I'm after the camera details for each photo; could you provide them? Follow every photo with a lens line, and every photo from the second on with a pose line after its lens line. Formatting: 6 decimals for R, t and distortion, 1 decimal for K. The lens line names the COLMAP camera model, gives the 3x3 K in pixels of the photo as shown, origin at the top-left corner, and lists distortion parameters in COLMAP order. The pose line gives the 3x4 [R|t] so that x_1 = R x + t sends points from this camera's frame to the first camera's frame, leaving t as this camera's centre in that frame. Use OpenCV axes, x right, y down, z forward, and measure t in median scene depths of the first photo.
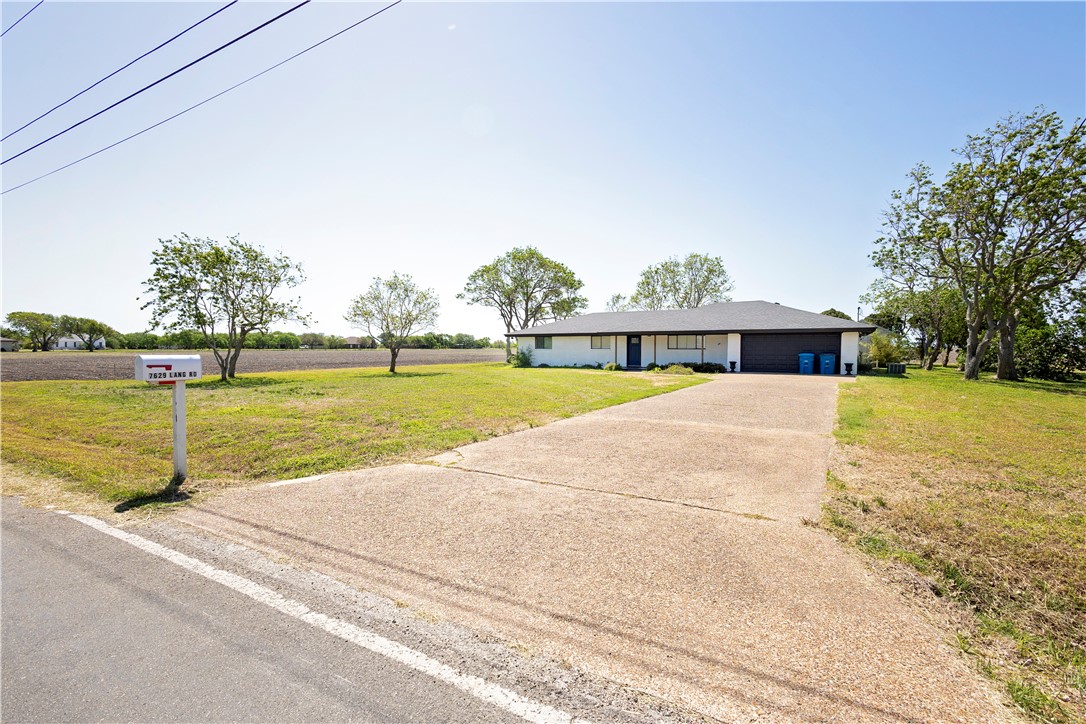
lens RADIAL K [[501.7, 0, 543.0], [0, 501.7, 362.0], [0, 0, 1]] dist [0.009789, -0.000070]
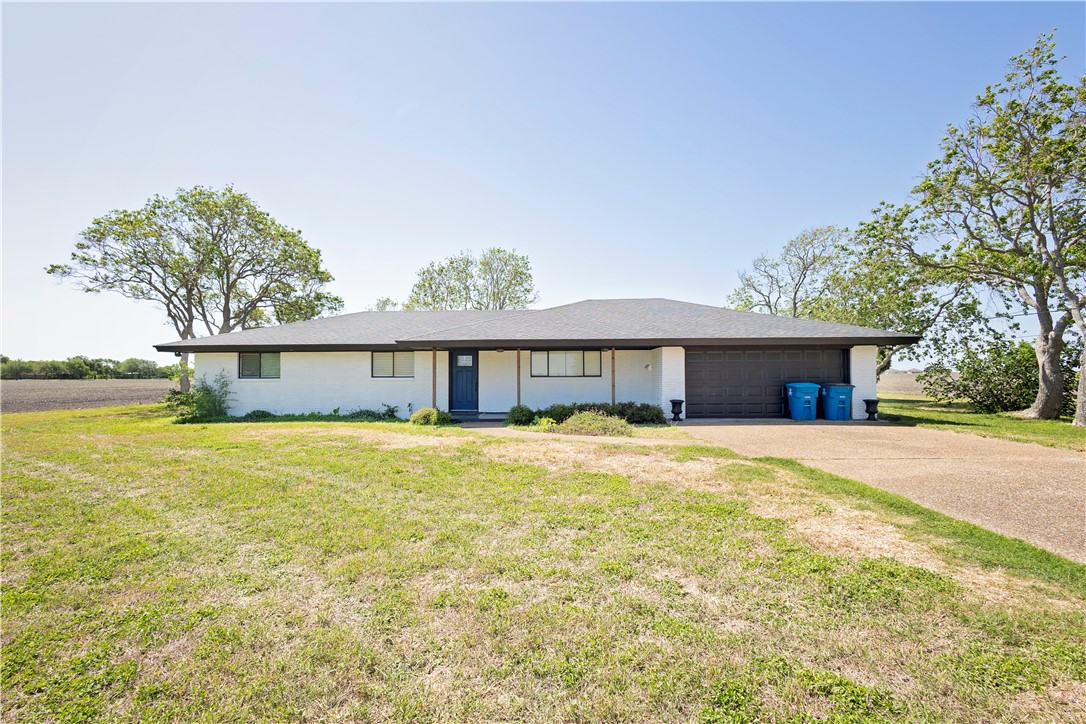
lens RADIAL K [[501.7, 0, 543.0], [0, 501.7, 362.0], [0, 0, 1]] dist [0.009789, -0.000070]
pose [[0.872366, 0.007686, 0.488793, 0.002379], [0.019564, 0.998526, -0.050619, -0.012914], [-0.488462, 0.053721, 0.870930, 0.461853]]
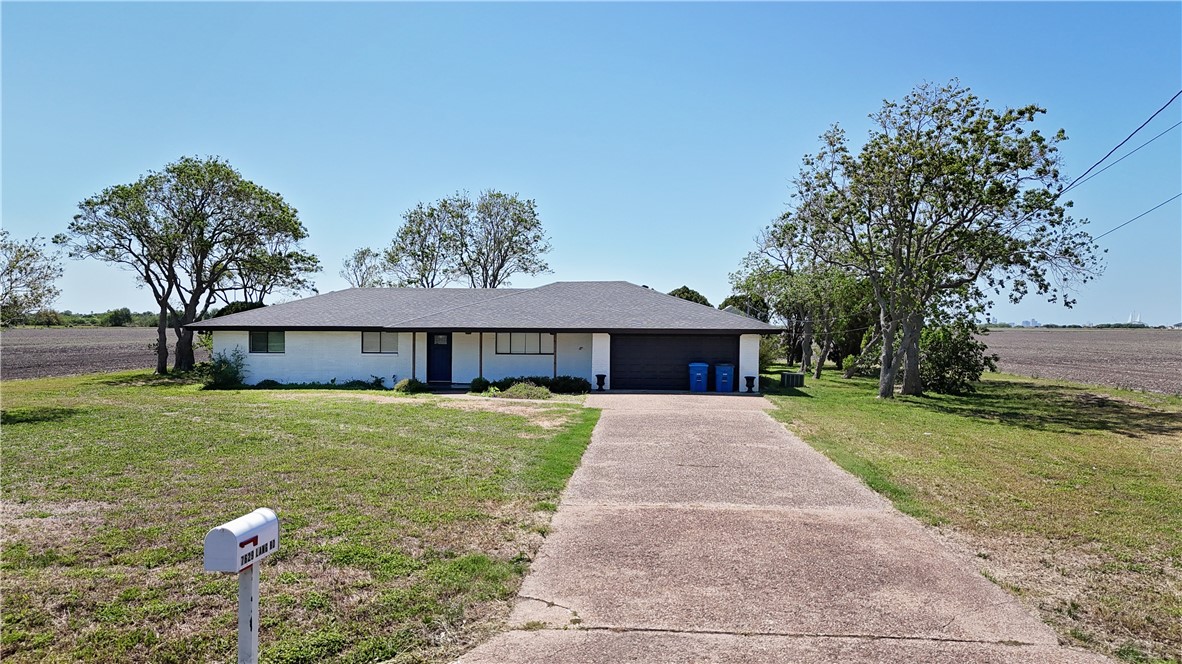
lens RADIAL K [[863.2, 0, 591.0], [0, 863.2, 332.0], [0, 0, 1]] dist [0.088783, -0.084935]
pose [[0.889046, -0.000418, 0.457817, -0.120440], [0.009263, 0.999811, -0.017075, -0.029476], [-0.457724, 0.019422, 0.888882, -0.013072]]
